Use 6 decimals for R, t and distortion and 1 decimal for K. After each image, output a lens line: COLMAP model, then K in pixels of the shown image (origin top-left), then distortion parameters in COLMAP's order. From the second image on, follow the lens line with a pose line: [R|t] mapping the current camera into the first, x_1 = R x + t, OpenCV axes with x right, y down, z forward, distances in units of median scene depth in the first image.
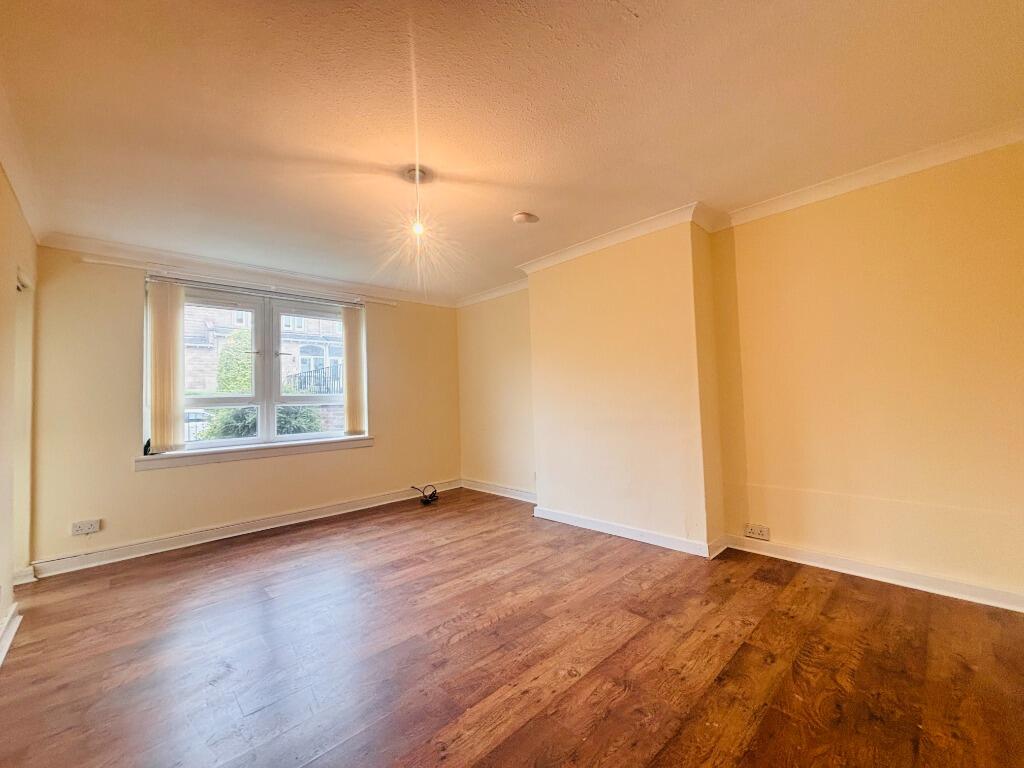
lens RADIAL K [[411.1, 0, 511.9], [0, 411.1, 383.3], [0, 0, 1]] dist [-0.003163, 0.000164]
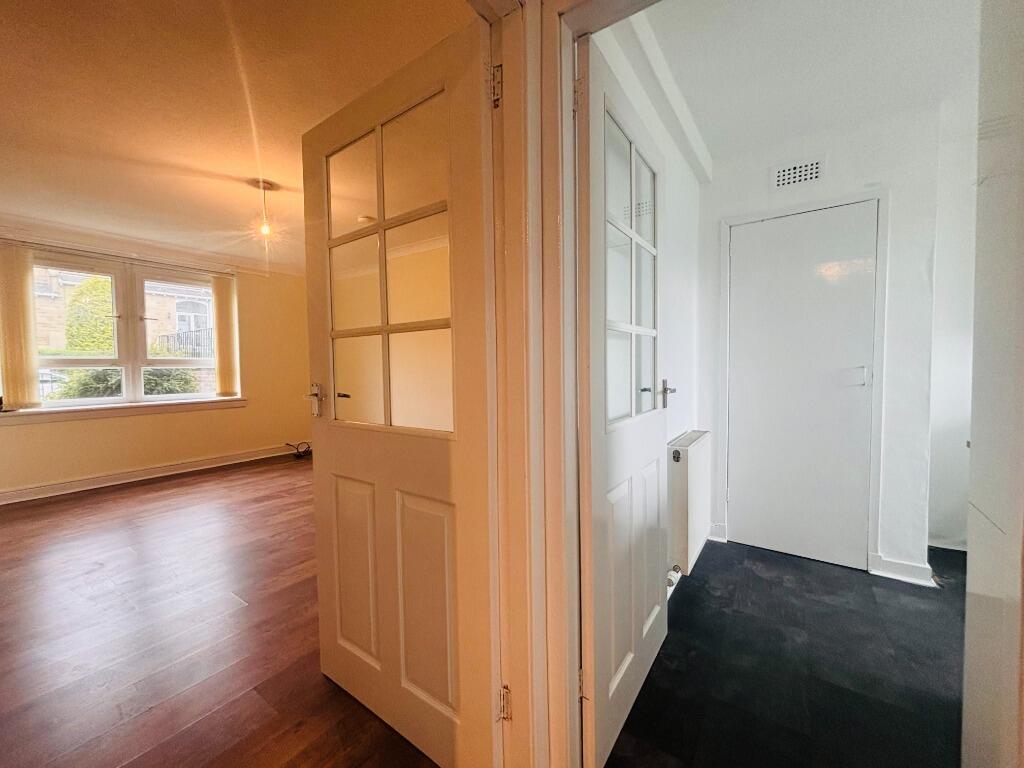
lens RADIAL K [[411.1, 0, 512.9], [0, 411.1, 382.4], [0, 0, 1]] dist [-0.003163, 0.000164]
pose [[0.978613, 0.015965, 0.205090, 0.157000], [-0.031405, 0.996892, 0.072251, -0.015519], [-0.203300, -0.077146, 0.976073, -0.246900]]
